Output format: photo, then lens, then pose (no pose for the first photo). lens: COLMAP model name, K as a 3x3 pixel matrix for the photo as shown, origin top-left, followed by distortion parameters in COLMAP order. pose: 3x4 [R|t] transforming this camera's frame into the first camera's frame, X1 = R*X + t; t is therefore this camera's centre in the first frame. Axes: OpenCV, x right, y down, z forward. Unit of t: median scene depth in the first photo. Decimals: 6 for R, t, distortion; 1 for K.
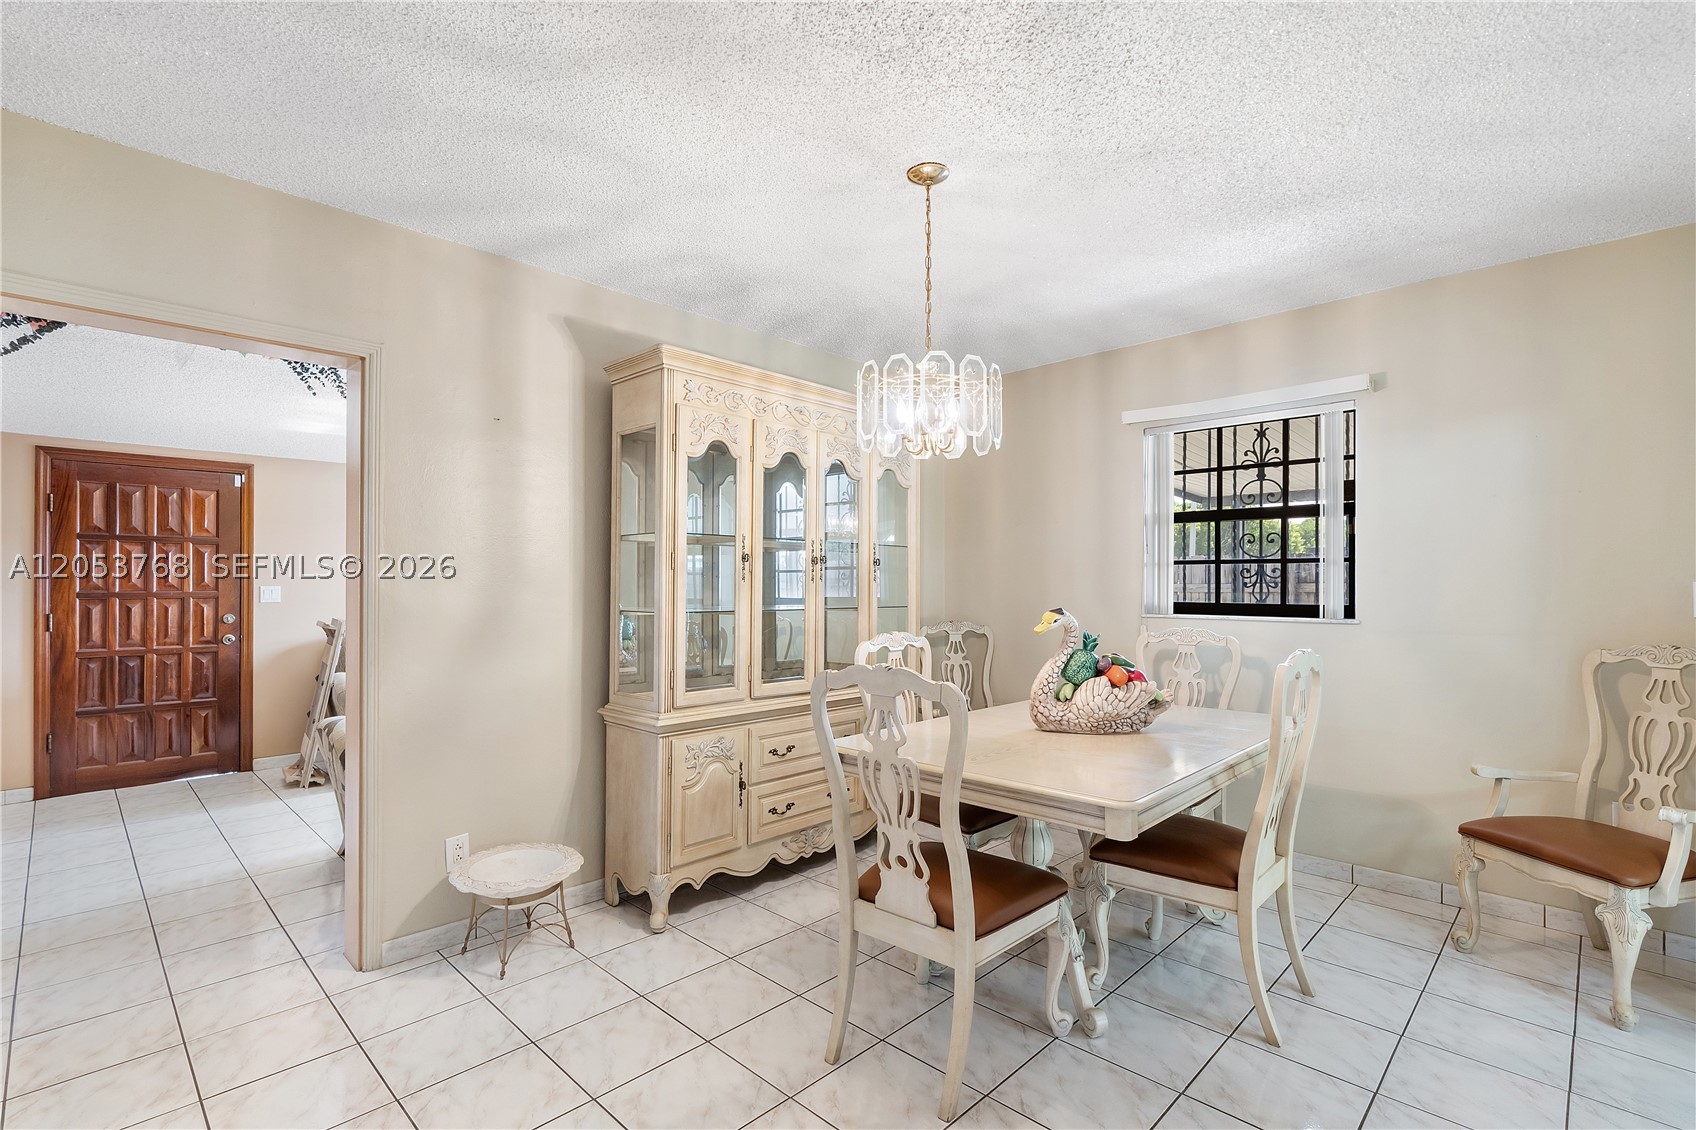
lens RADIAL K [[778.4, 0, 839.9], [0, 778.4, 581.1], [0, 0, 1]] dist [-0.009762, 0.001238]
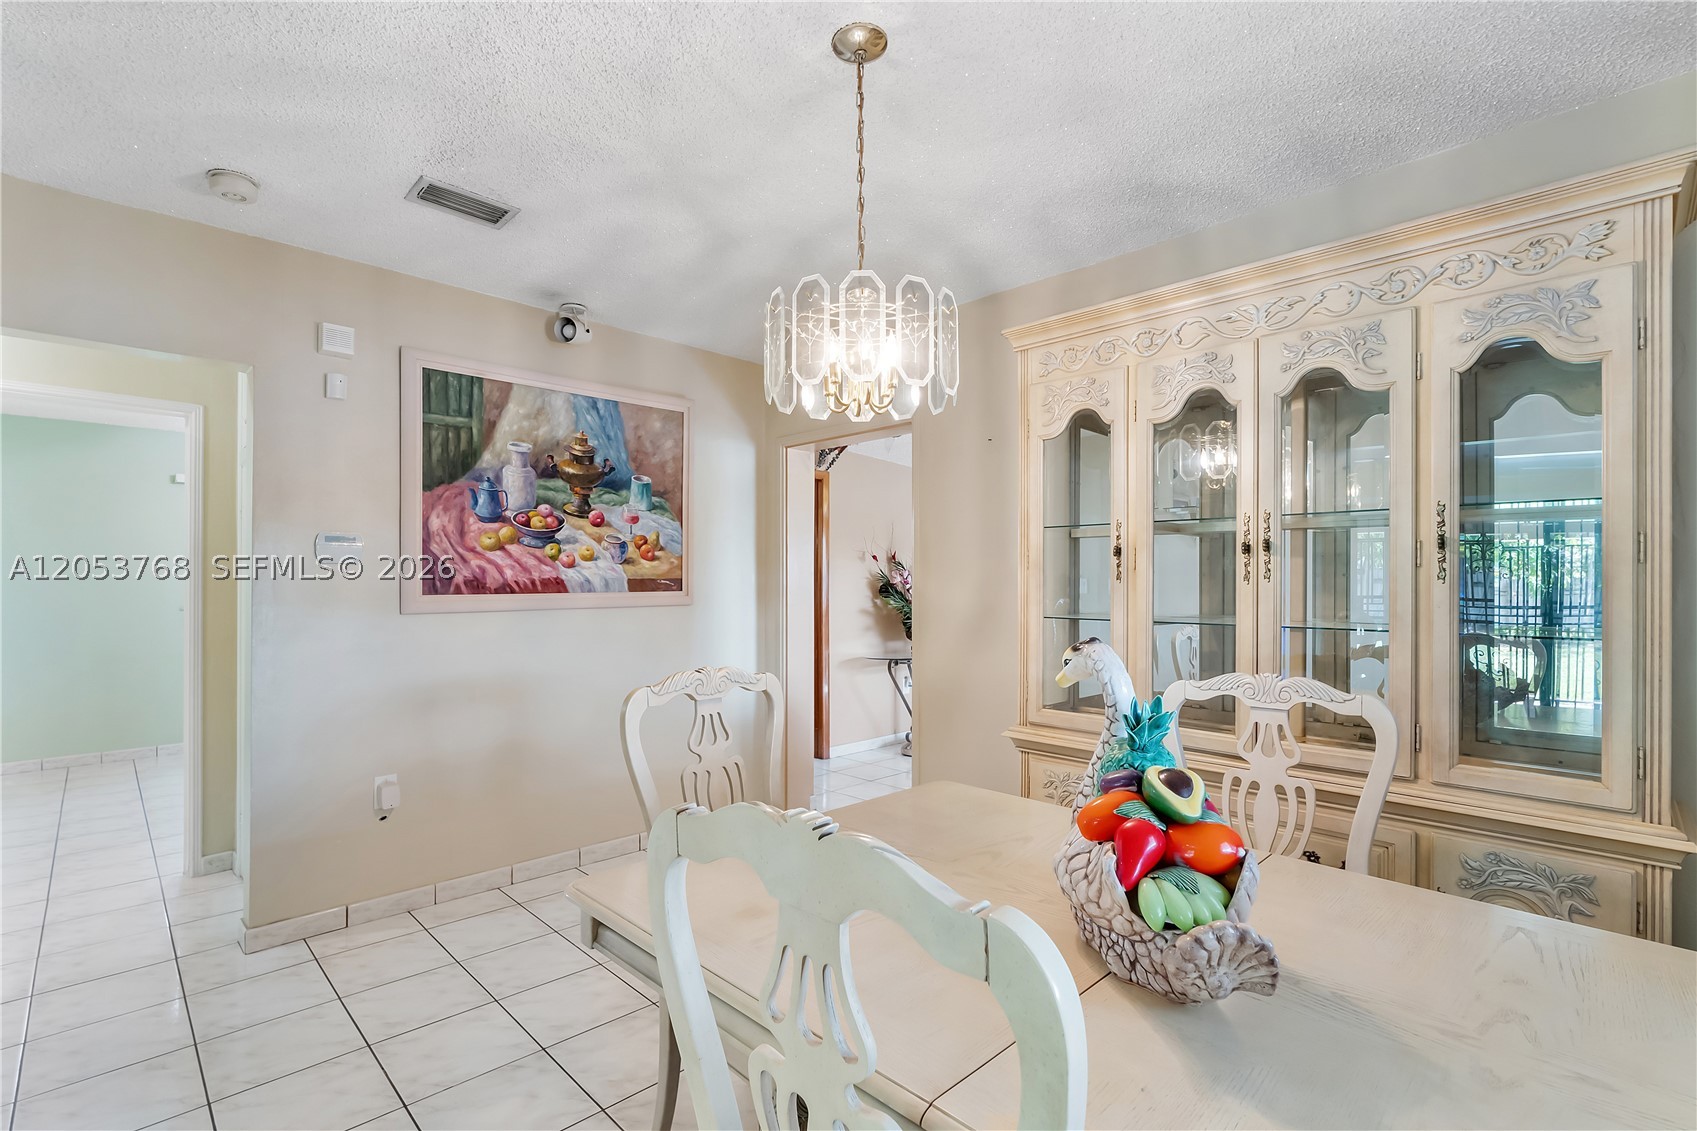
lens RADIAL K [[778.8, 0, 842.4], [0, 778.8, 575.0], [0, 0, 1]] dist [-0.009762, 0.001238]
pose [[-0.004212, -0.014790, -0.999882, 0.598880], [0.002854, 0.999886, -0.014802, 0.004516], [0.999987, -0.002916, -0.004169, 0.682464]]
